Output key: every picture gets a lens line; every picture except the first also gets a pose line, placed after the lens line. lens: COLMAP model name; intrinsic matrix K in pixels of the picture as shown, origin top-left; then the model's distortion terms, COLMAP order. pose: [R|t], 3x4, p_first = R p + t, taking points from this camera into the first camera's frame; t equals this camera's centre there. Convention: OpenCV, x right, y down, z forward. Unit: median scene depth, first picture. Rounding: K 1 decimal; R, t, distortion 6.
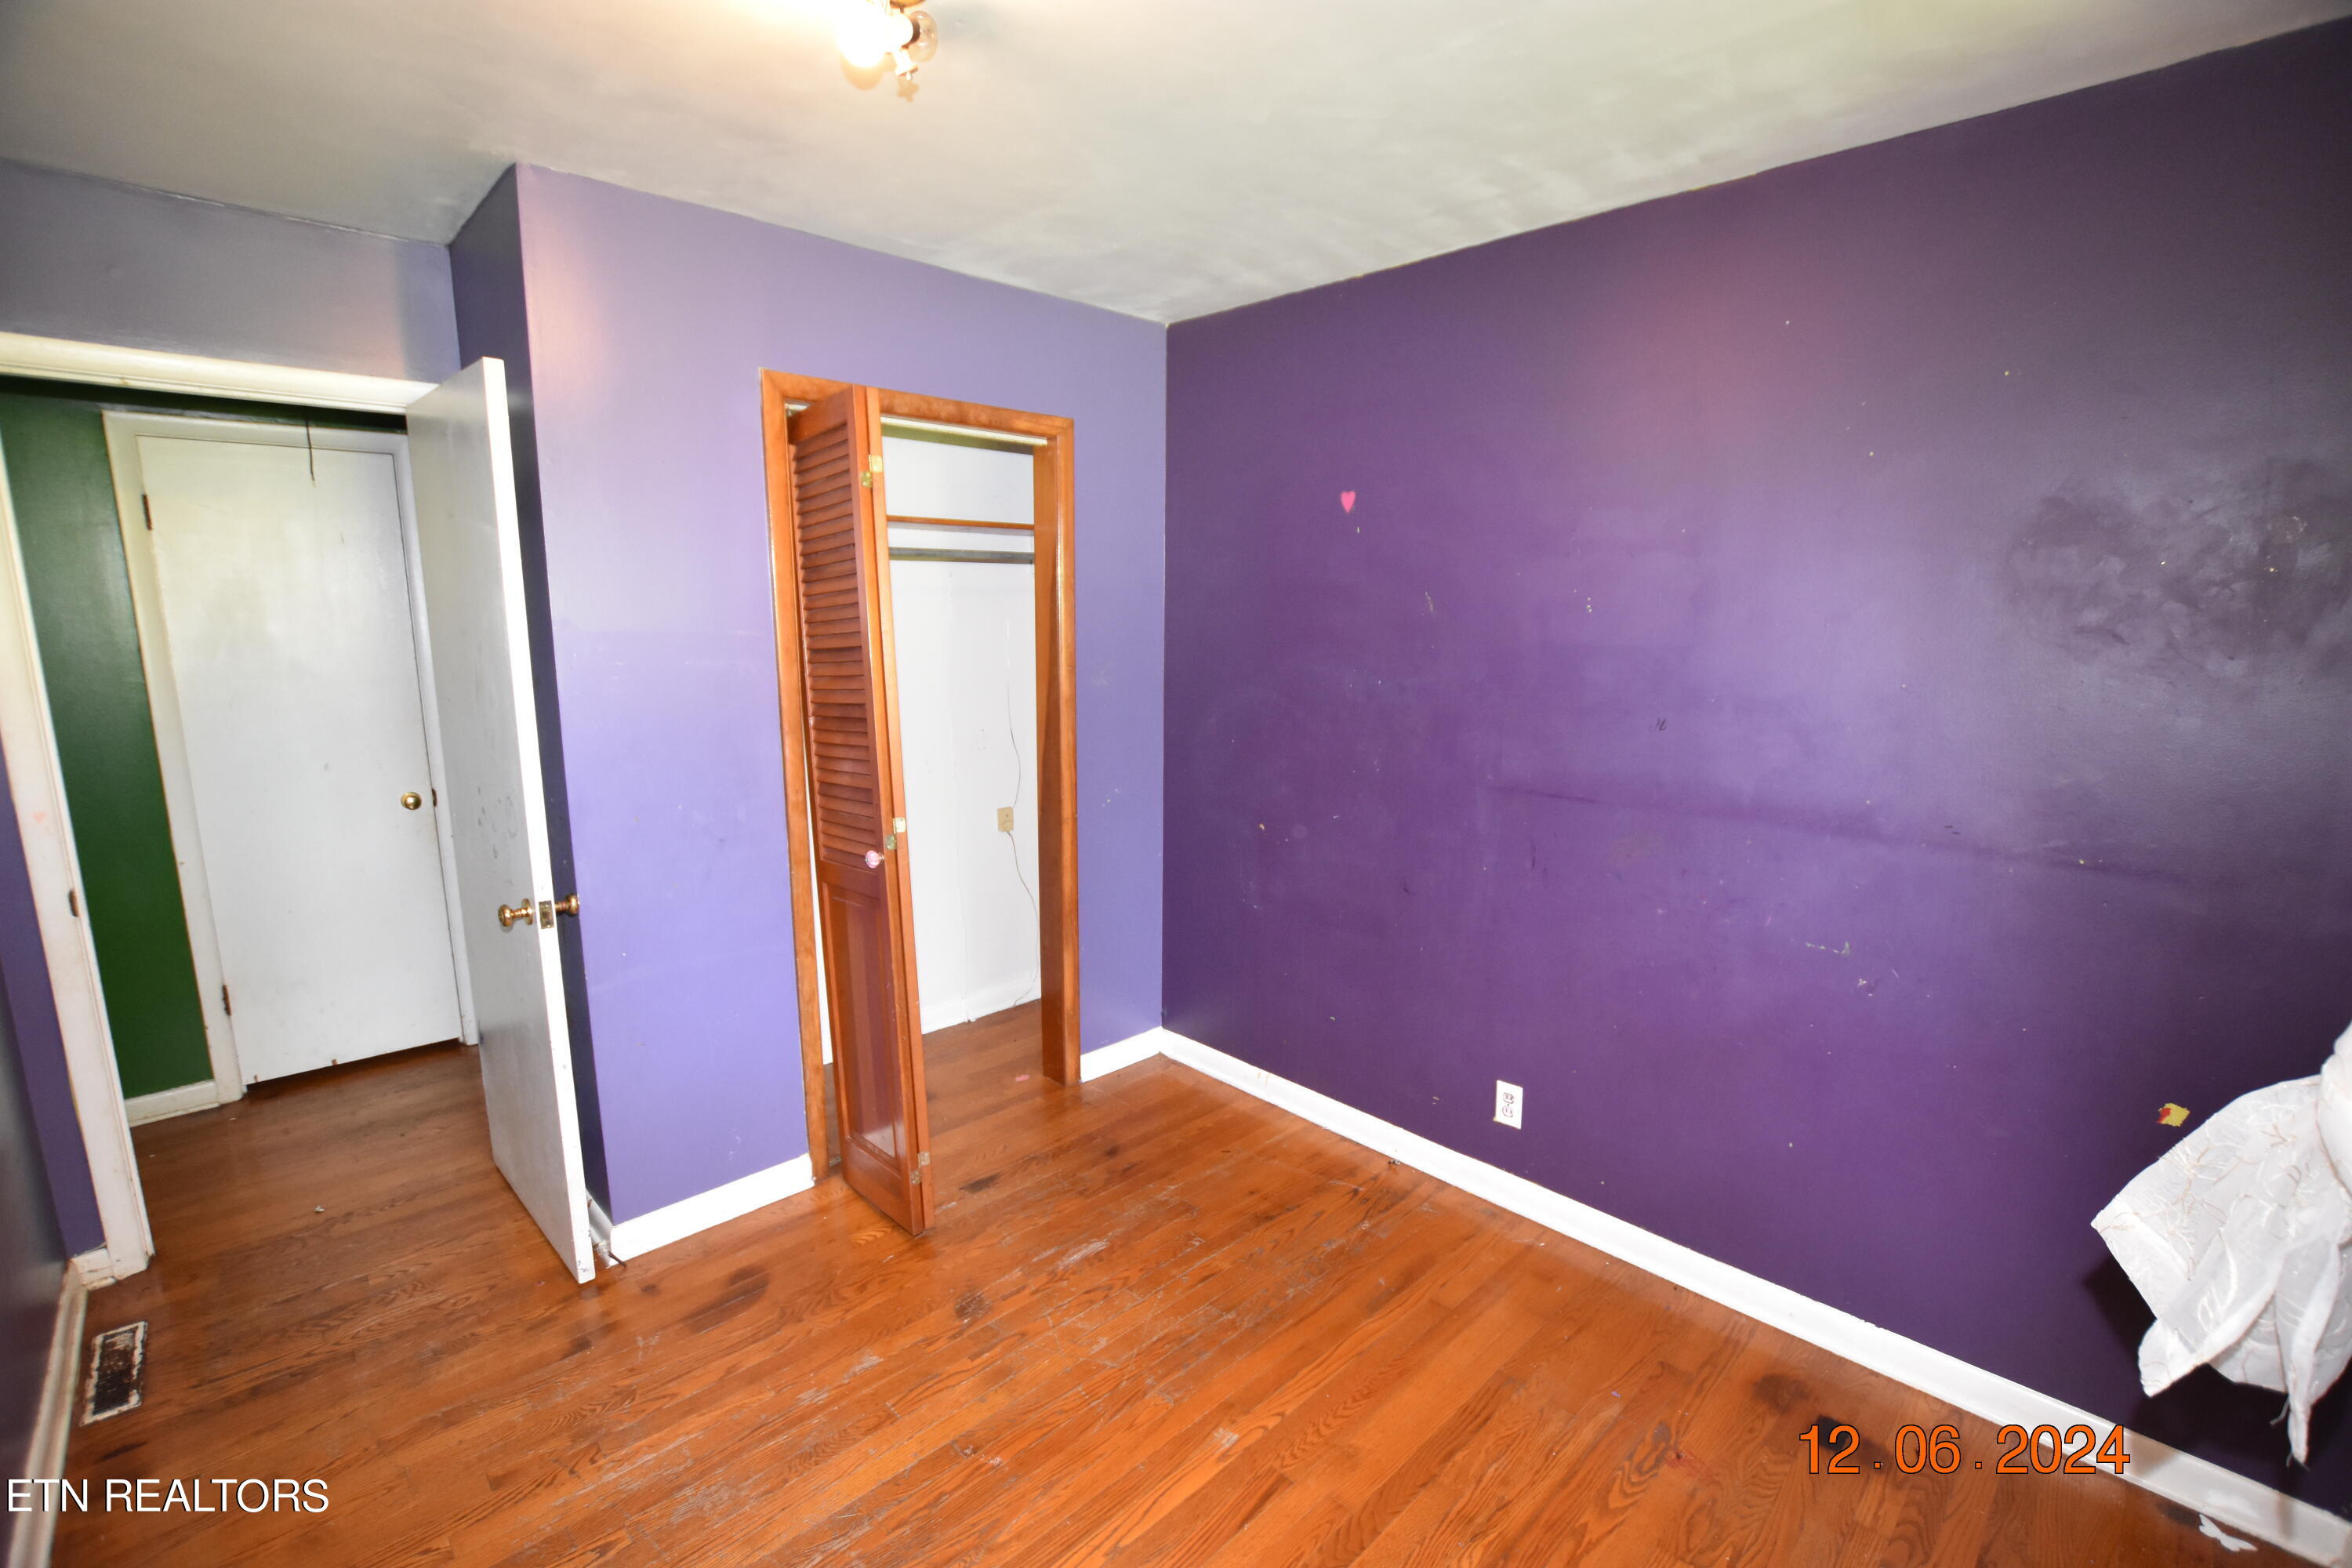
lens RADIAL K [[1036.5, 0, 1190.1], [0, 1036.5, 794.1], [0, 0, 1]] dist [-0.031526, 0.005725]
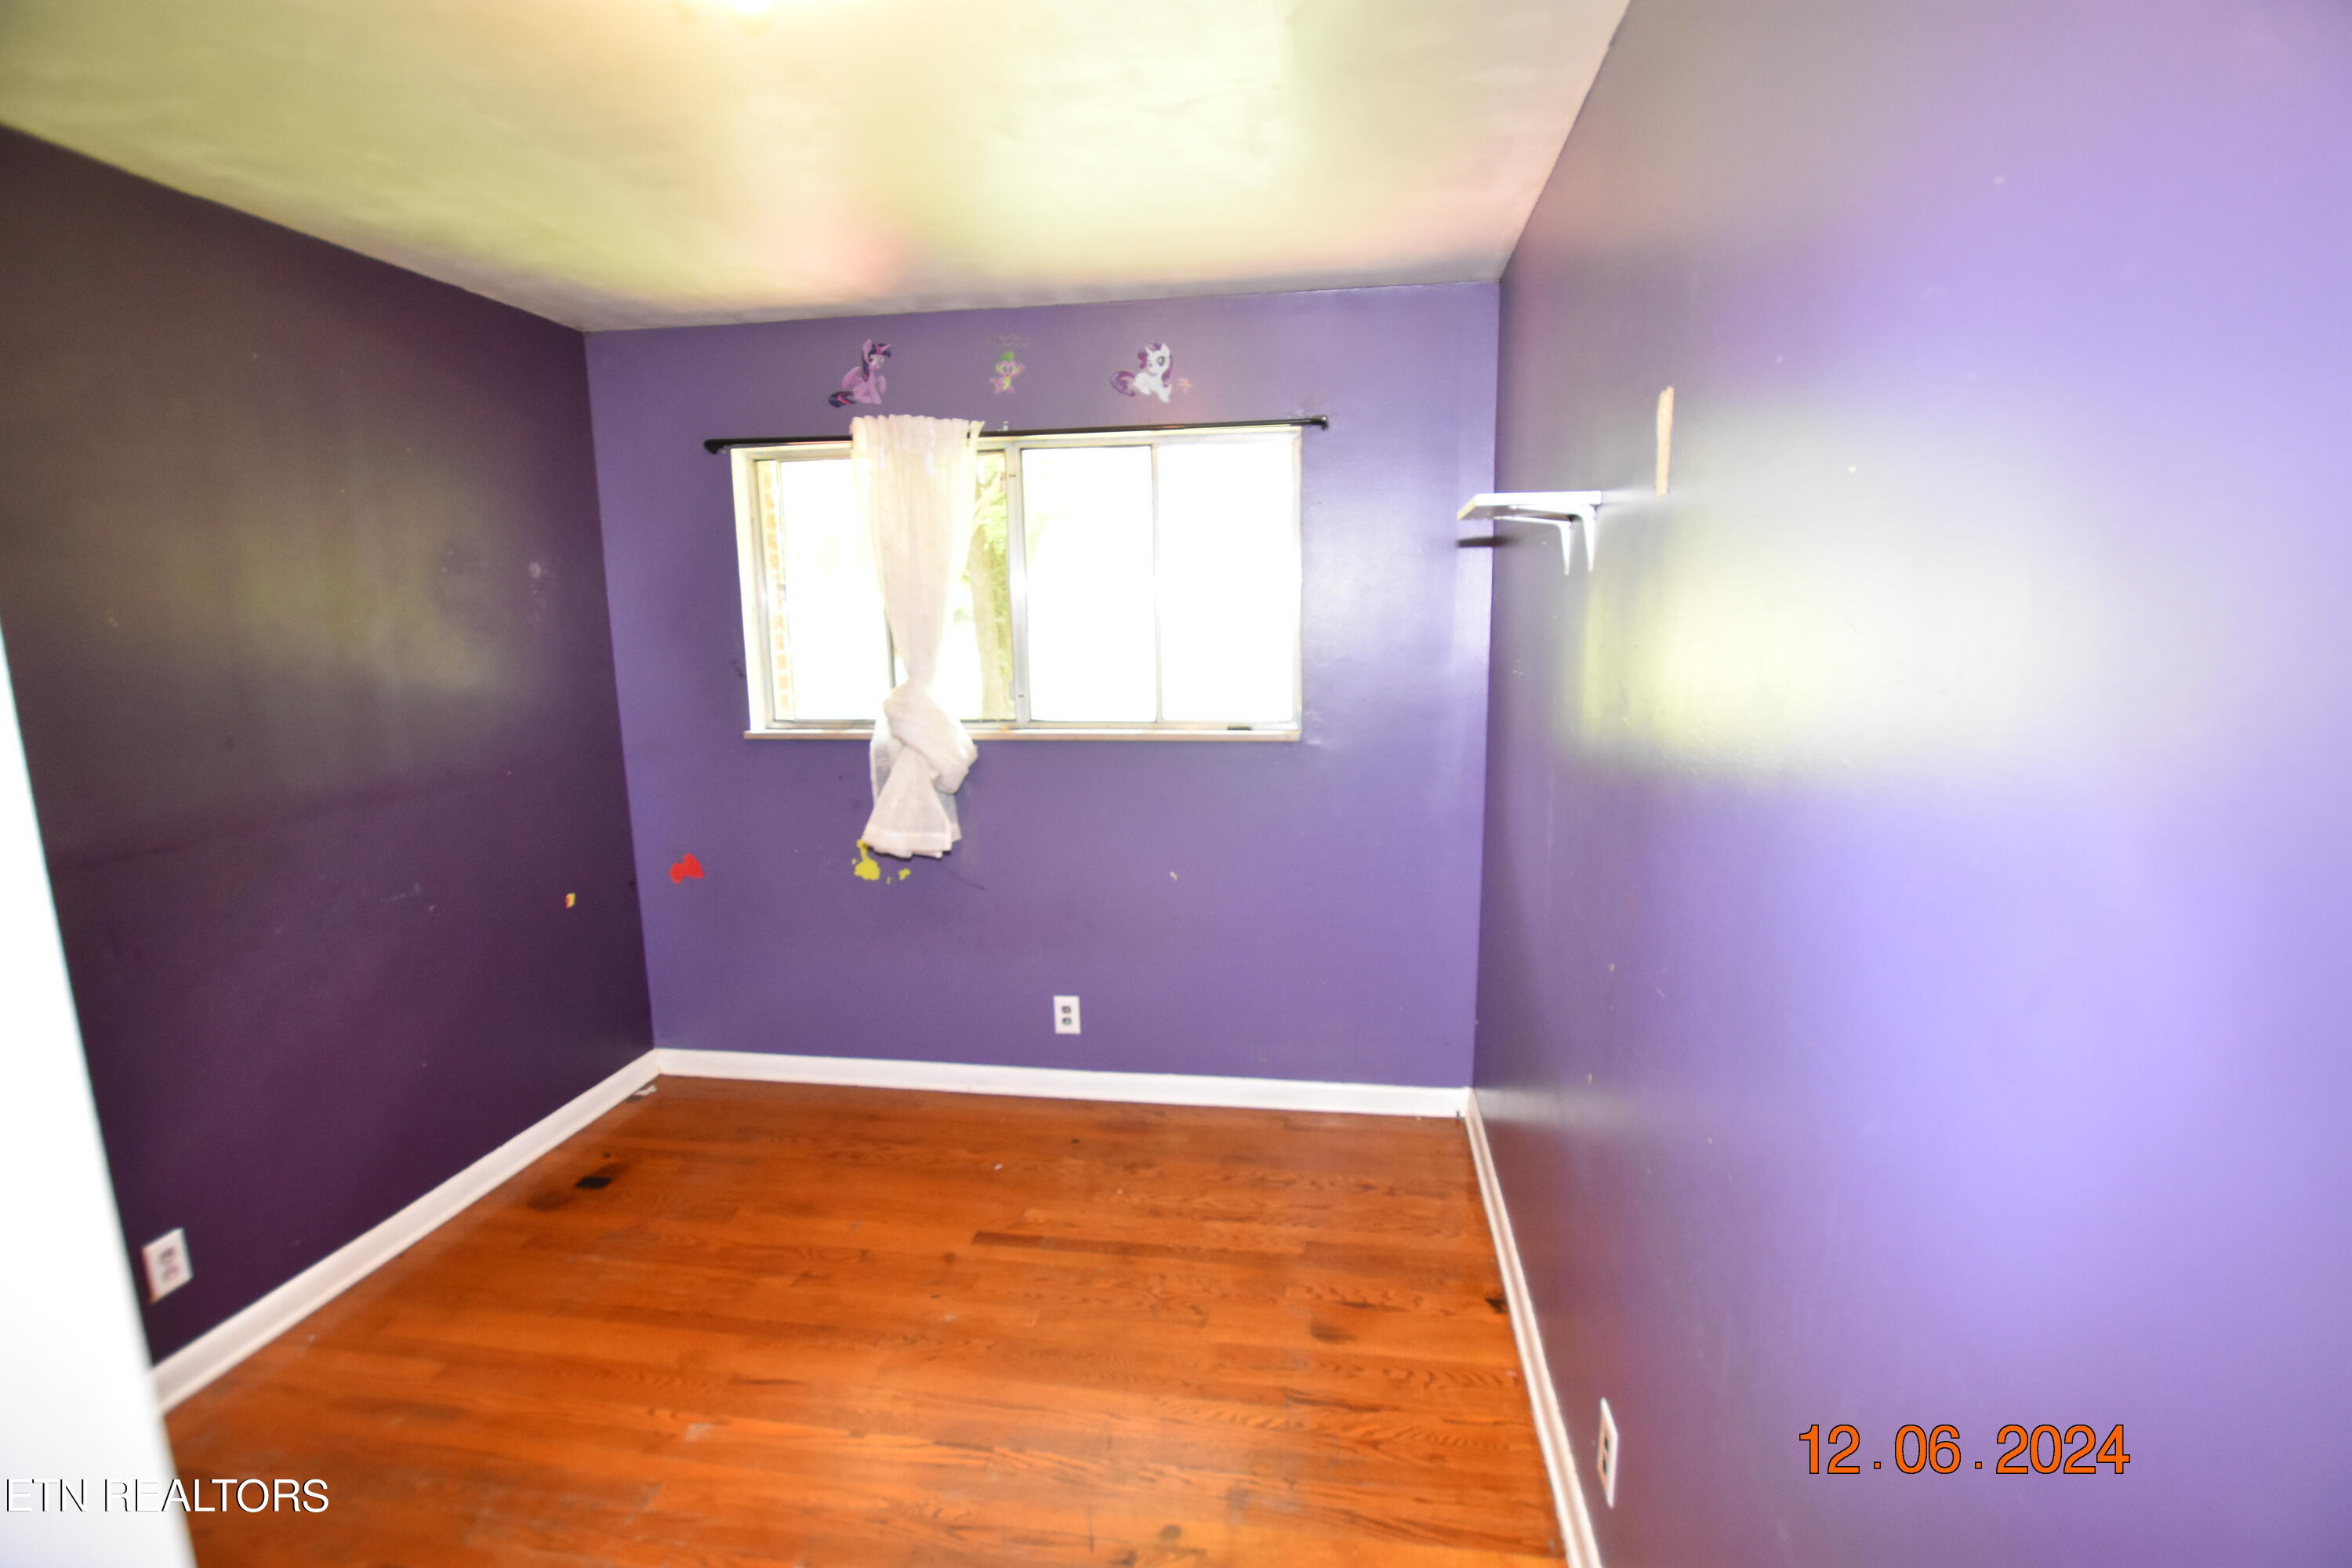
lens RADIAL K [[1036.5, 0, 1190.1], [0, 1036.5, 794.1], [0, 0, 1]] dist [-0.031526, 0.005725]
pose [[-0.602531, -0.142411, 0.785287, -0.910116], [0.140019, 0.949827, 0.279684, -0.178682], [-0.785716, 0.278473, -0.552361, 0.937691]]
